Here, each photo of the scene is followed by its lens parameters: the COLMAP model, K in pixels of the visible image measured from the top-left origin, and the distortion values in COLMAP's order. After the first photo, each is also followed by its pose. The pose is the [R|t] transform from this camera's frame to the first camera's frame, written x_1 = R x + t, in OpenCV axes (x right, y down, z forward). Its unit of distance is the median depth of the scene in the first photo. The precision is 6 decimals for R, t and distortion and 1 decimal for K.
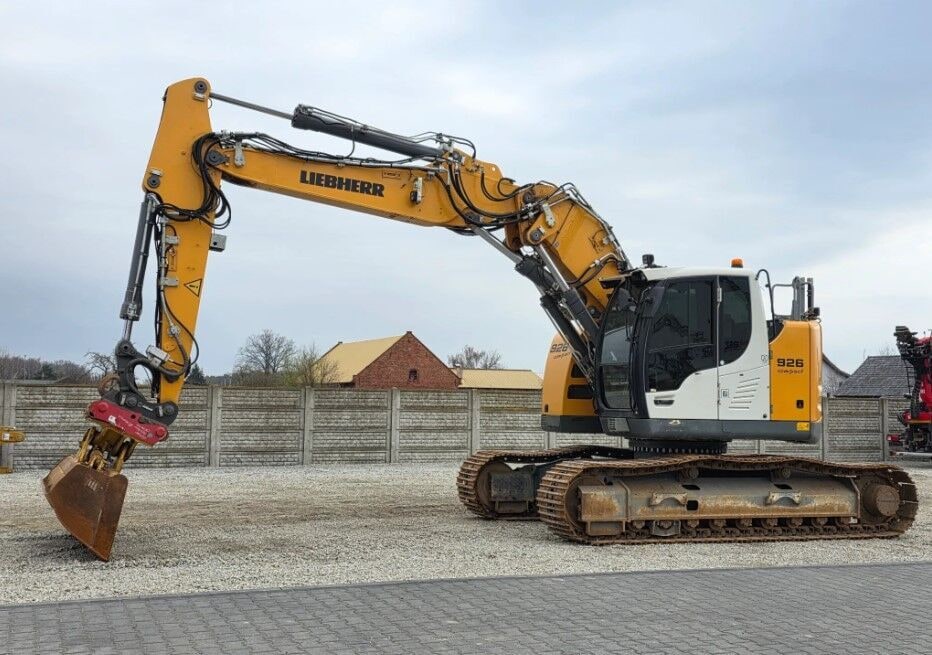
lens RADIAL K [[1061.5, 0, 463.6], [0, 1061.5, 322.1], [0, 0, 1]] dist [0.202059, -0.562254]
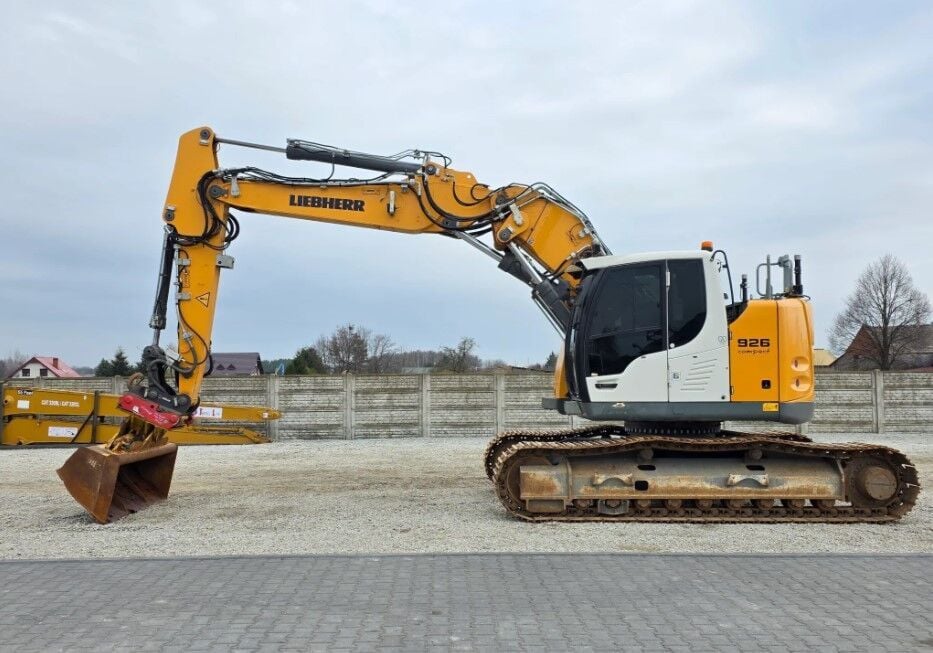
lens RADIAL K [[854.2, 0, 468.9], [0, 854.2, 331.6], [0, 0, 1]] dist [0.140110, -0.273032]
pose [[0.937496, -0.040382, -0.345645, 0.337325], [0.046597, 0.998867, 0.009688, 0.007652], [0.344862, -0.025189, 0.938315, 0.168324]]
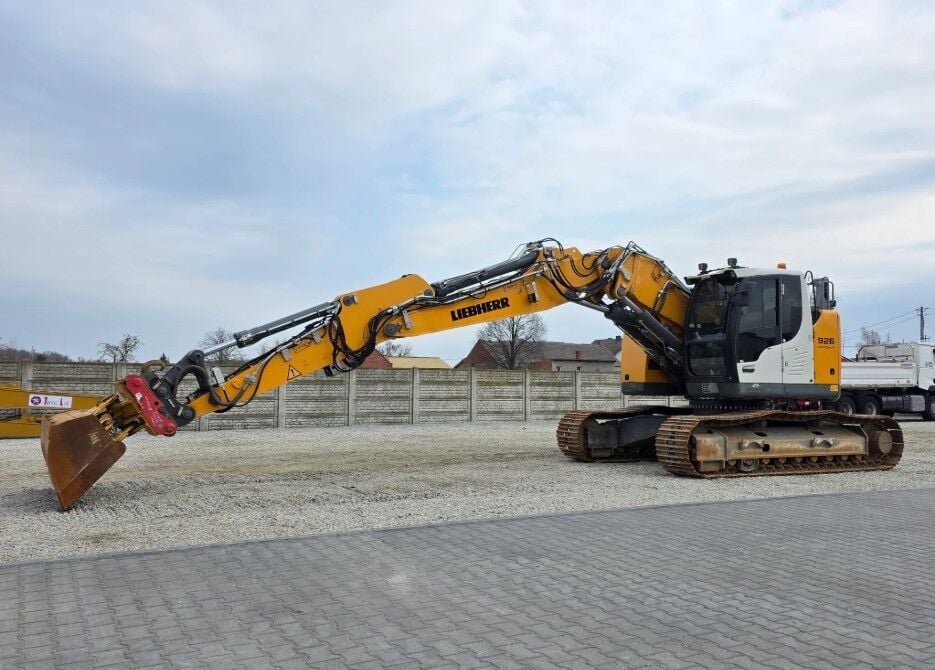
lens RADIAL K [[796.7, 0, 467.5], [0, 796.7, 335.0], [0, 0, 1]] dist [0.099586, -0.132638]
pose [[0.992271, 0.001740, 0.124074, -0.267801], [-0.003709, 0.999871, 0.015637, 0.016486], [-0.124031, -0.015976, 0.992150, 0.057548]]
